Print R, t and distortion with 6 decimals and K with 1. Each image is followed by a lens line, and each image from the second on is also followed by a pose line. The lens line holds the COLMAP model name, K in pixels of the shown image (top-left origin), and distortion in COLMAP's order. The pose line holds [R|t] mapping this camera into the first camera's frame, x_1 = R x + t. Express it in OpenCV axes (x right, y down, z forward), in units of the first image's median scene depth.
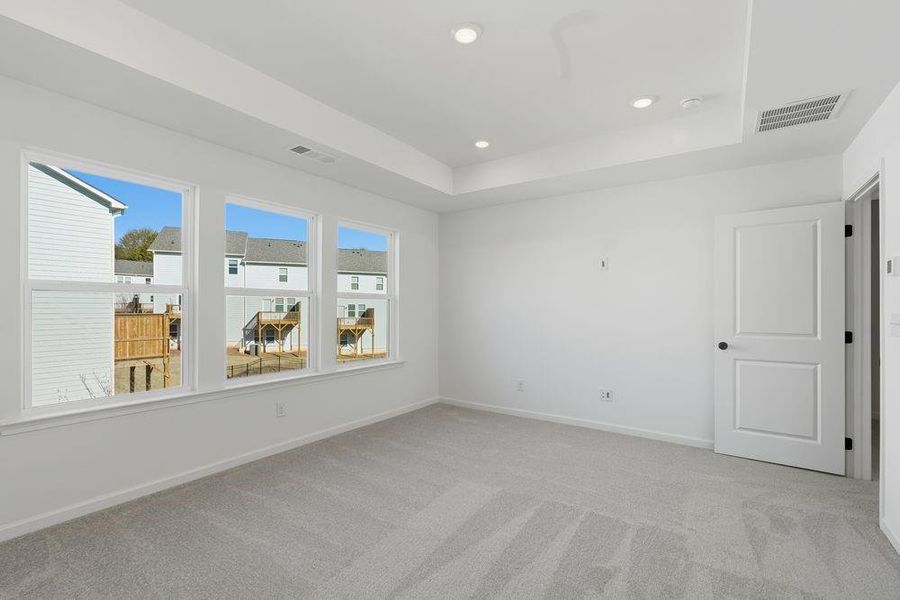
lens RADIAL K [[404.9, 0, 451.8], [0, 404.9, 306.1], [0, 0, 1]] dist [0.001751, 0.001189]
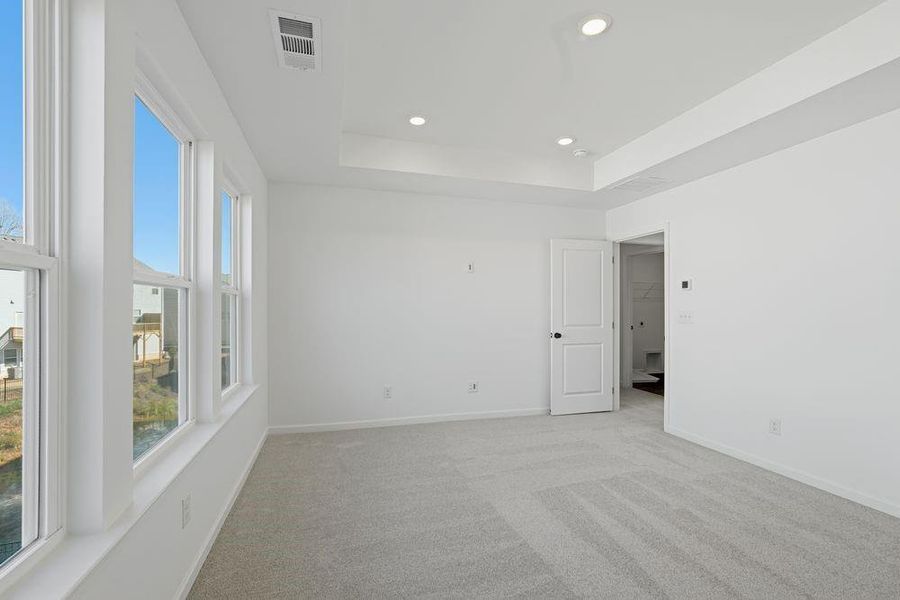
lens RADIAL K [[404.9, 0, 451.8], [0, 404.9, 306.1], [0, 0, 1]] dist [0.001751, 0.001189]
pose [[0.627927, 0.003644, 0.778264, -0.626088], [-0.004622, 0.999989, -0.000953, 0.002693], [-0.778258, -0.002999, 0.627937, 0.434604]]
